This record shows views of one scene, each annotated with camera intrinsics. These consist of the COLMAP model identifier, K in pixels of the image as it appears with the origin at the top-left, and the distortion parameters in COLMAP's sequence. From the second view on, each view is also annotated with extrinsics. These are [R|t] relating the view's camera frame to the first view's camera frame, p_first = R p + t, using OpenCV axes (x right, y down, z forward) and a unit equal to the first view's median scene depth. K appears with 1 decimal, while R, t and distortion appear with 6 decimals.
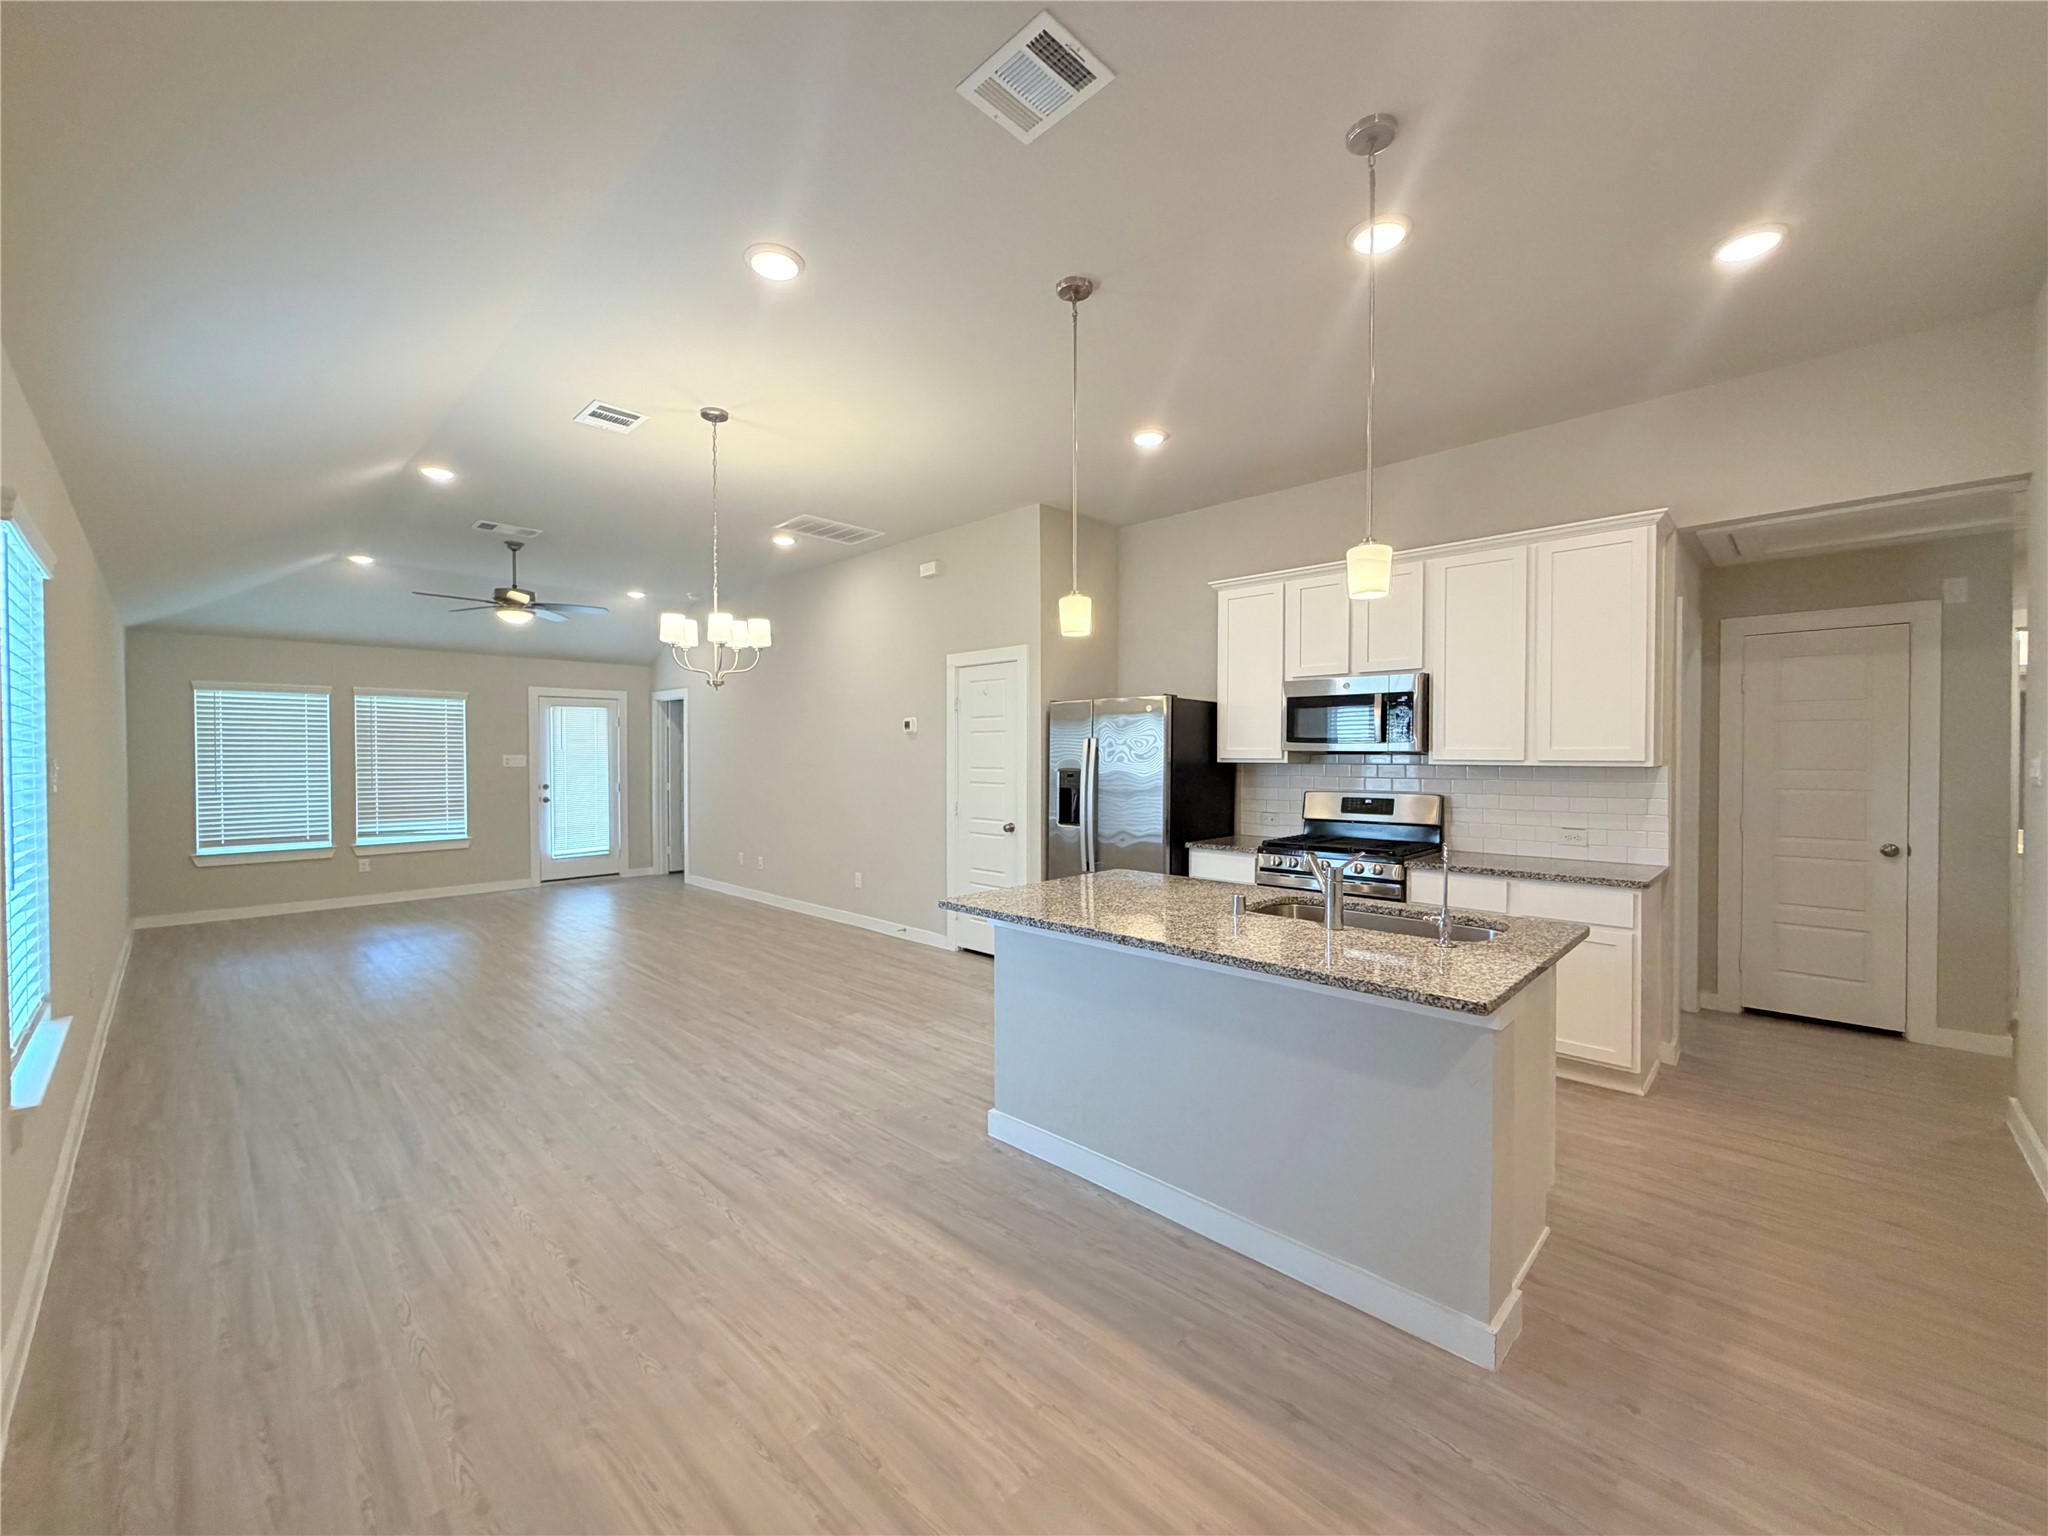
lens RADIAL K [[819.7, 0, 1019.1], [0, 819.7, 767.0], [0, 0, 1]] dist [-0.001466, 0.000608]
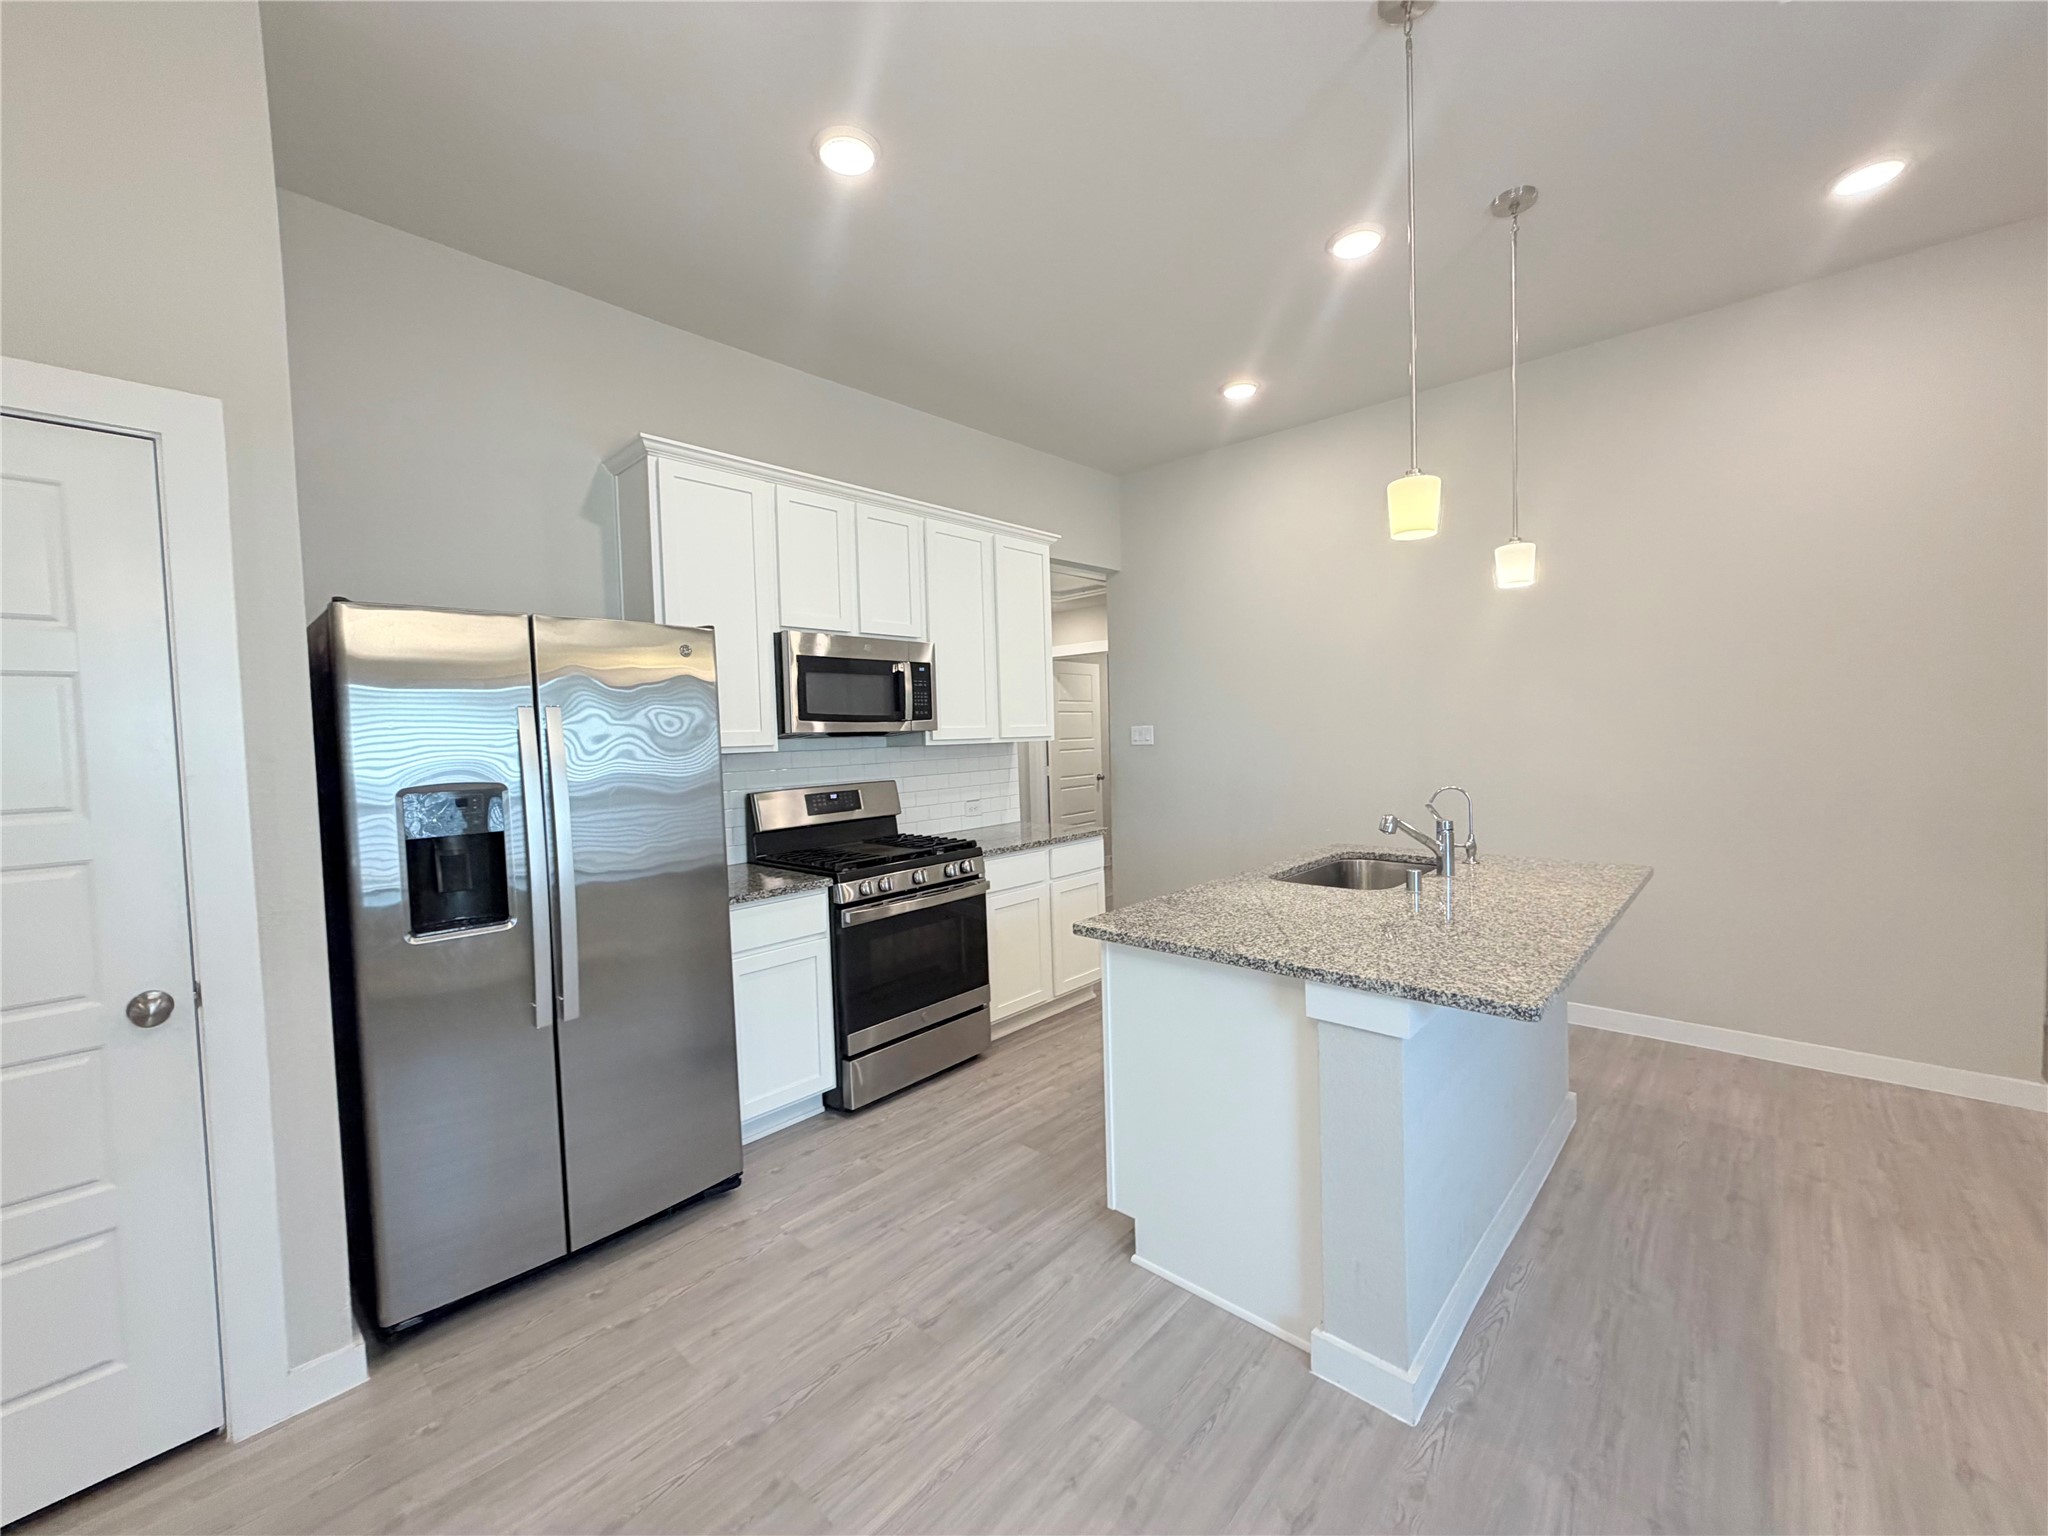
lens RADIAL K [[819.7, 0, 1019.1], [0, 819.7, 767.0], [0, 0, 1]] dist [-0.001466, 0.000608]
pose [[-0.022805, -0.038765, 0.998988, -0.433574], [0.046238, 0.998138, 0.039788, -0.011123], [-0.998670, 0.047099, -0.020970, 0.986357]]
